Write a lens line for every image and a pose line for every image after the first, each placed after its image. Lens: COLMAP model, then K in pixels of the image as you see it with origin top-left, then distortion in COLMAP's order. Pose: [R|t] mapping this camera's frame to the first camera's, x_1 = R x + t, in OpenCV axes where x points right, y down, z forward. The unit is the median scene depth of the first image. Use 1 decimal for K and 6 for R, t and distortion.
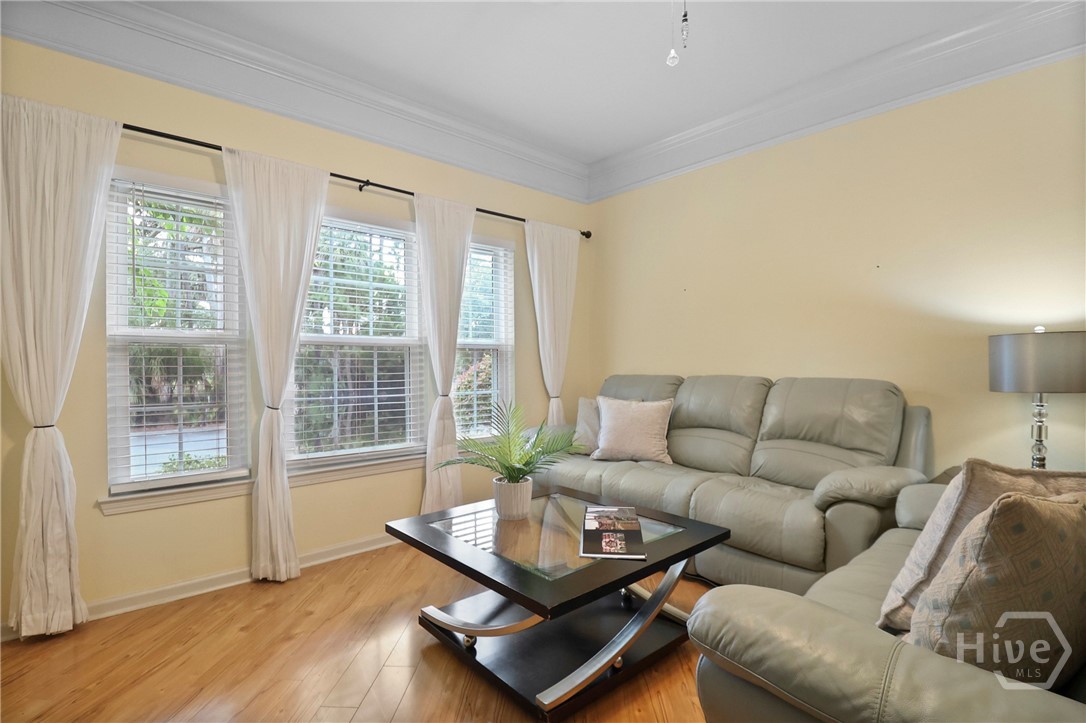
lens RADIAL K [[508.0, 0, 536.2], [0, 508.0, 366.3], [0, 0, 1]] dist [-0.002256, -0.013040]
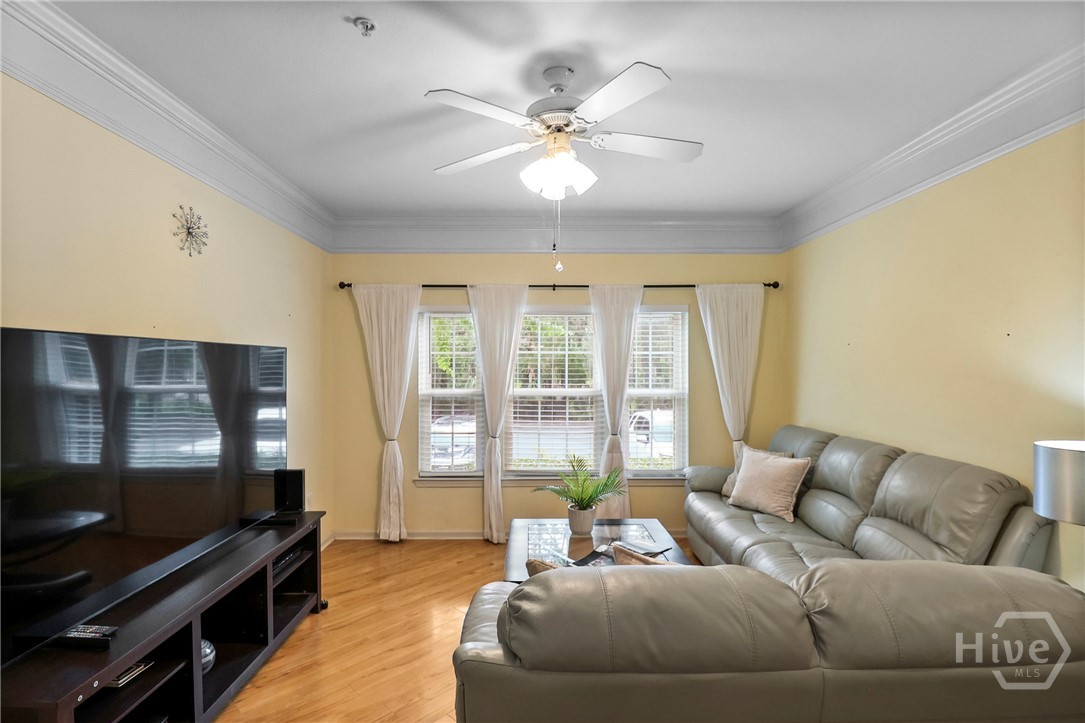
lens RADIAL K [[507.6, 0, 535.7], [0, 507.6, 366.3], [0, 0, 1]] dist [-0.002256, -0.013040]
pose [[0.748862, 0.003227, -0.662718, 0.679067], [-0.005628, 0.999983, -0.001489, -0.146389], [0.662702, 0.004845, 0.748867, -0.143719]]
